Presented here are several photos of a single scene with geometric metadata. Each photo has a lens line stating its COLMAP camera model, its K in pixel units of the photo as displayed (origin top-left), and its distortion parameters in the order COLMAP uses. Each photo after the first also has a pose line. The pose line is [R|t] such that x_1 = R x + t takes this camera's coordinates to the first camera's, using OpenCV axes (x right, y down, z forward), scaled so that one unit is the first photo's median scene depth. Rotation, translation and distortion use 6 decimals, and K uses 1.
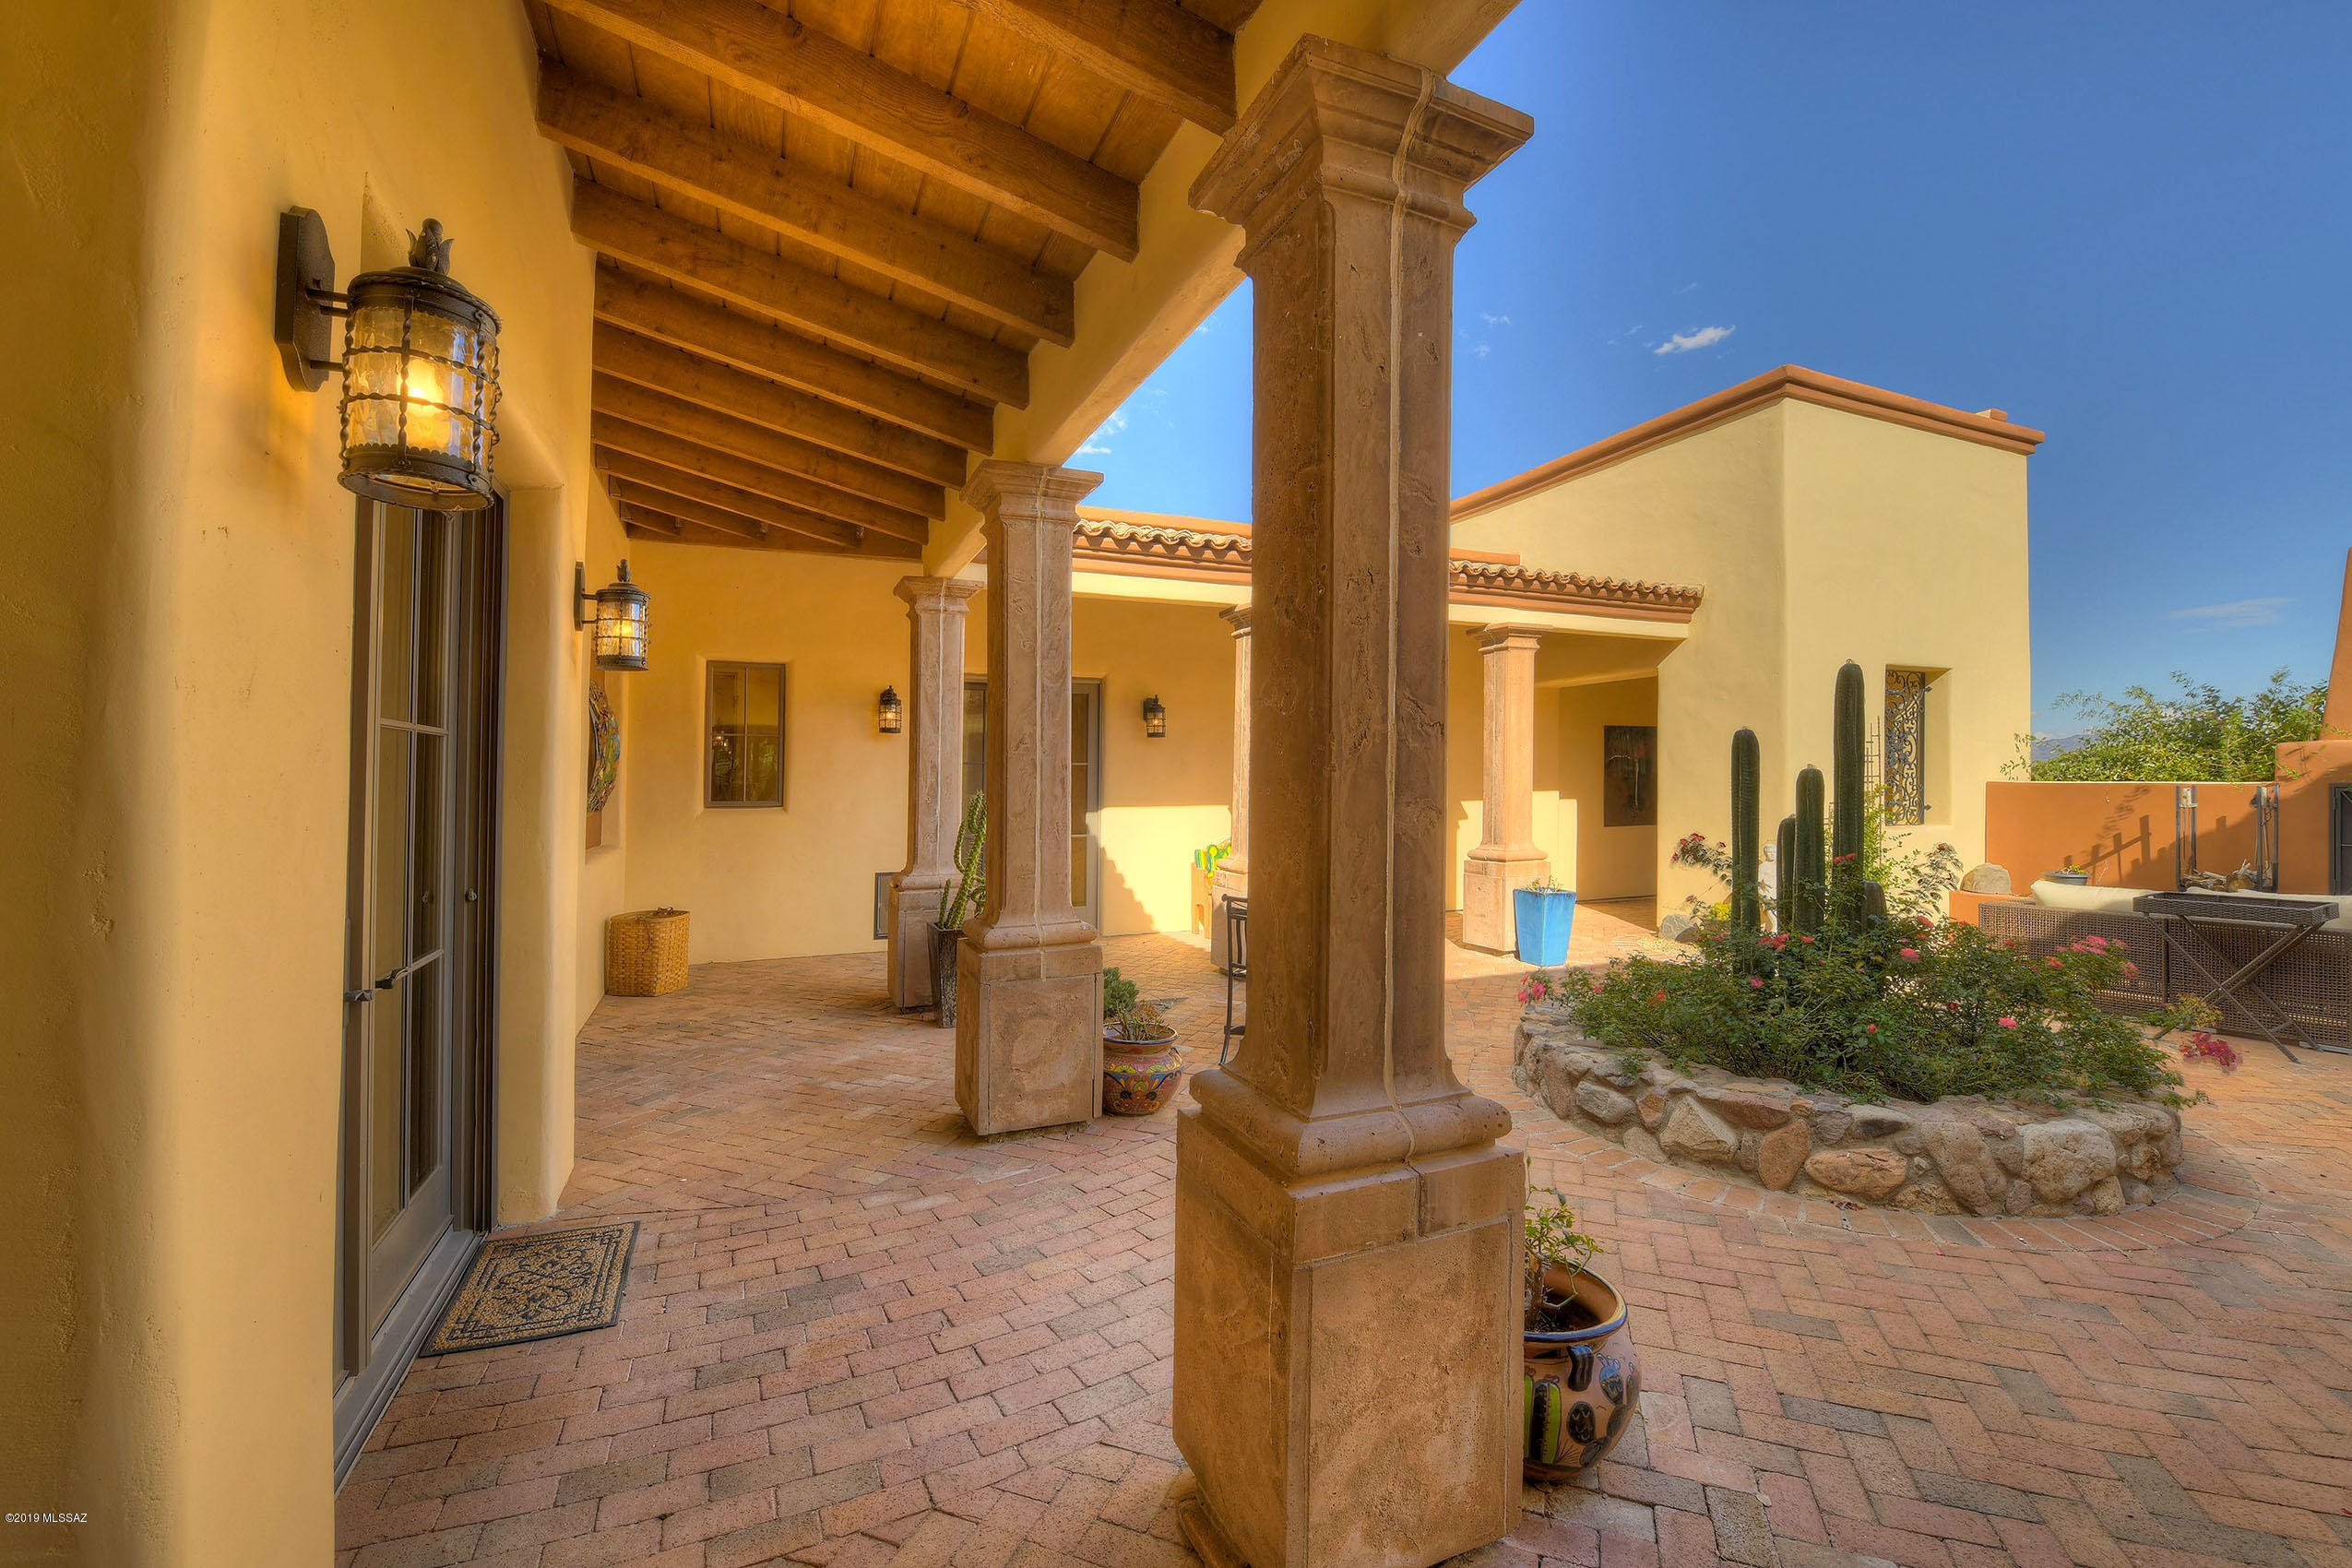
lens RADIAL K [[972.0, 0, 1157.8], [0, 972.0, 807.5], [0, 0, 1]] dist [-0.017383, -0.000707]
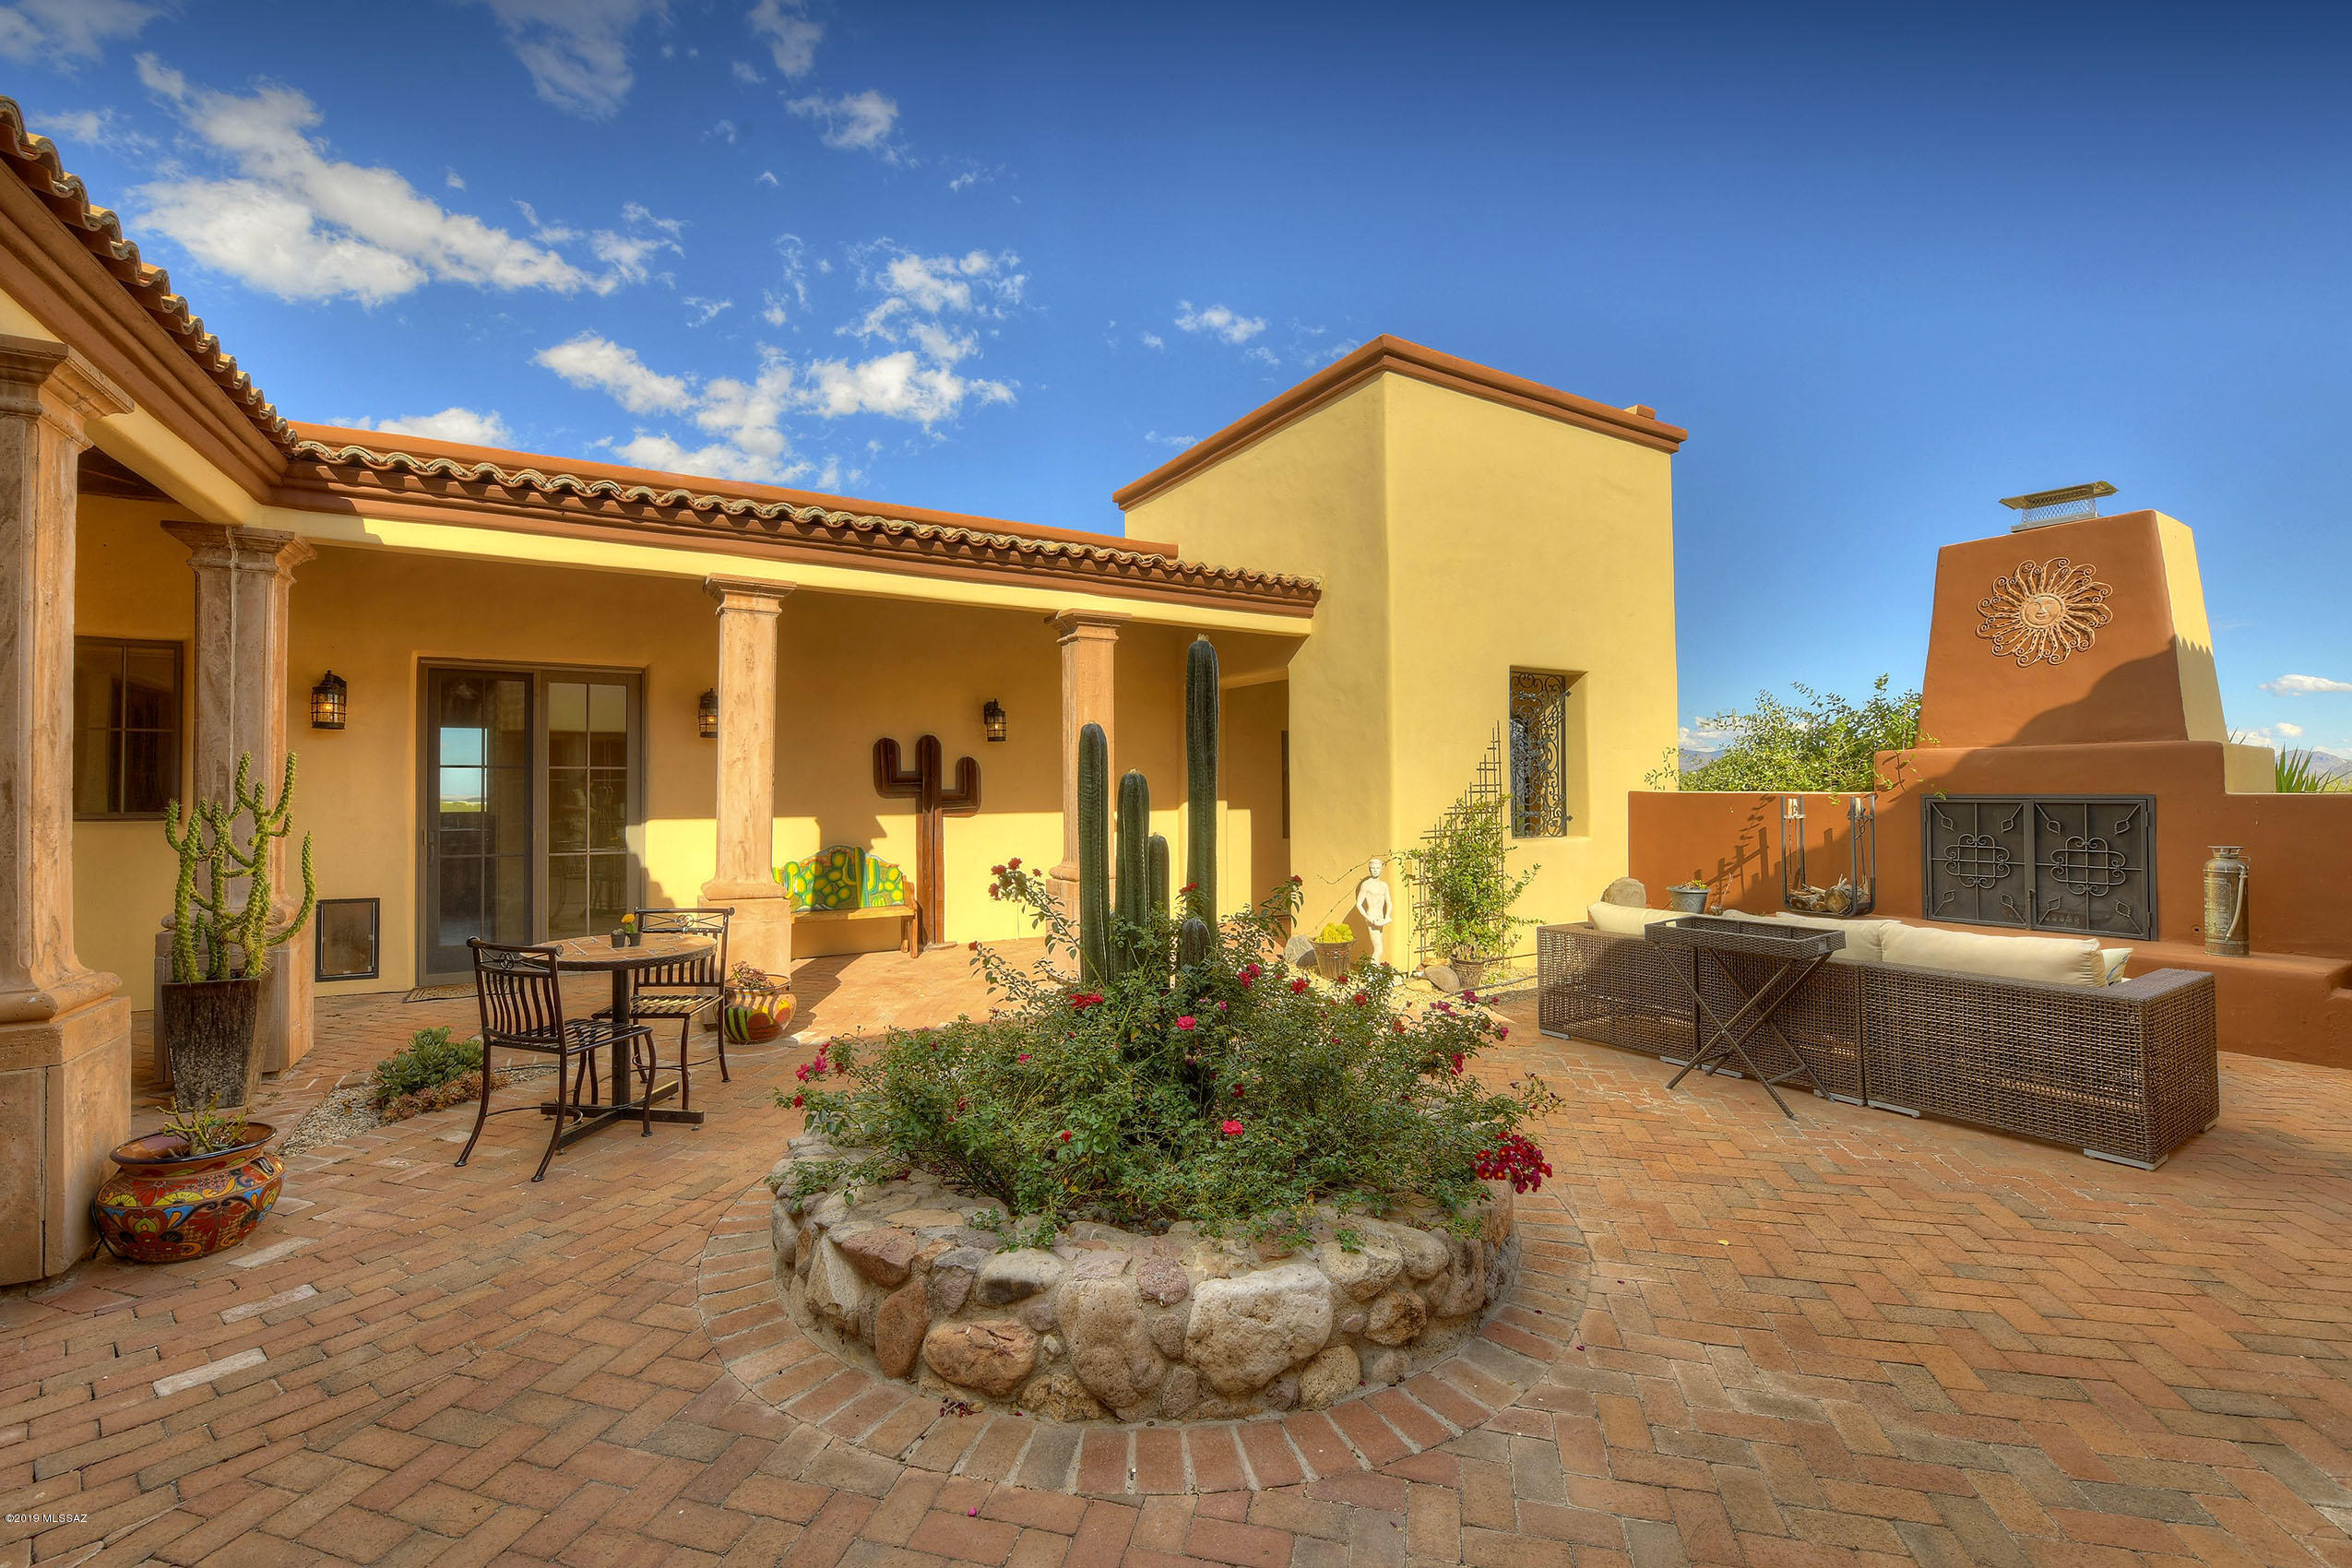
lens RADIAL K [[972.0, 0, 1141.1], [0, 972.0, 799.9], [0, 0, 1]] dist [-0.017383, -0.000707]
pose [[0.993031, 0.001728, 0.117839, 0.360067], [0.000293, 0.999853, -0.017131, -0.003337], [-0.117851, 0.017047, 0.992885, 0.137898]]
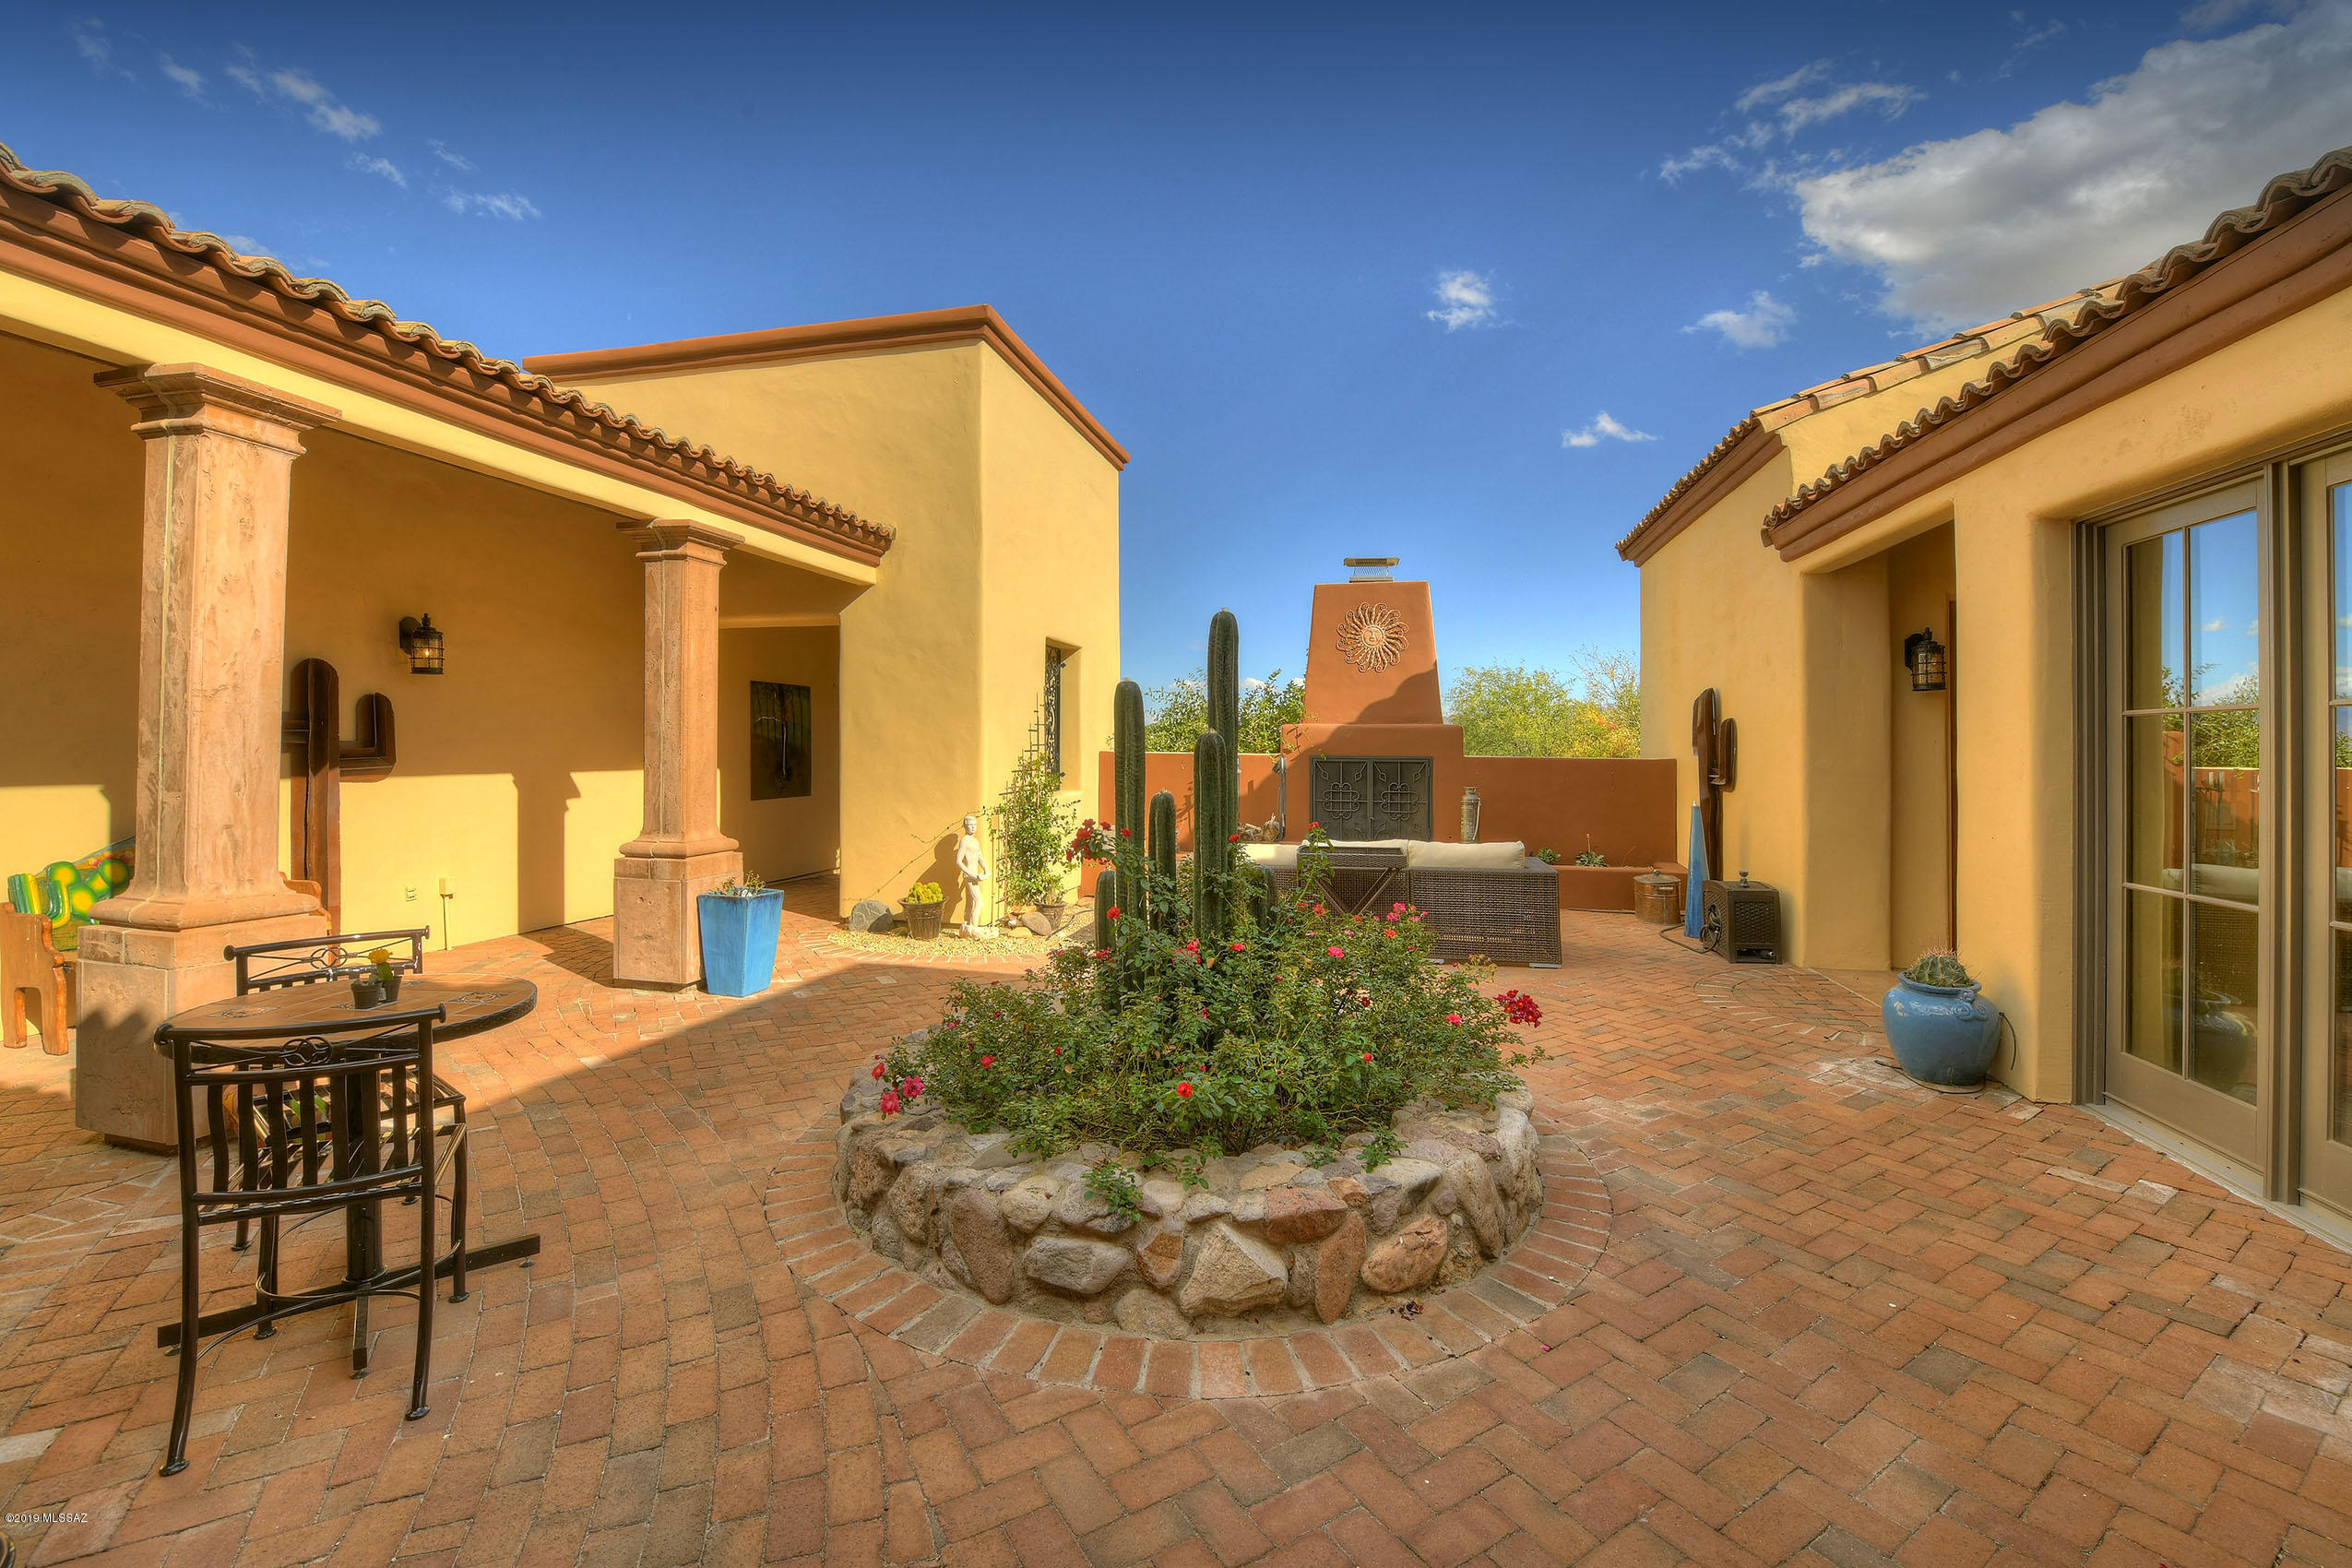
lens RADIAL K [[972.0, 0, 1192.6], [0, 972.0, 775.9], [0, 0, 1]] dist [-0.017383, -0.000707]
pose [[0.585120, -0.010152, 0.810883, 0.002434], [0.009198, 0.999940, 0.005882, -0.005647], [-0.810895, 0.004017, 0.585178, 0.324513]]
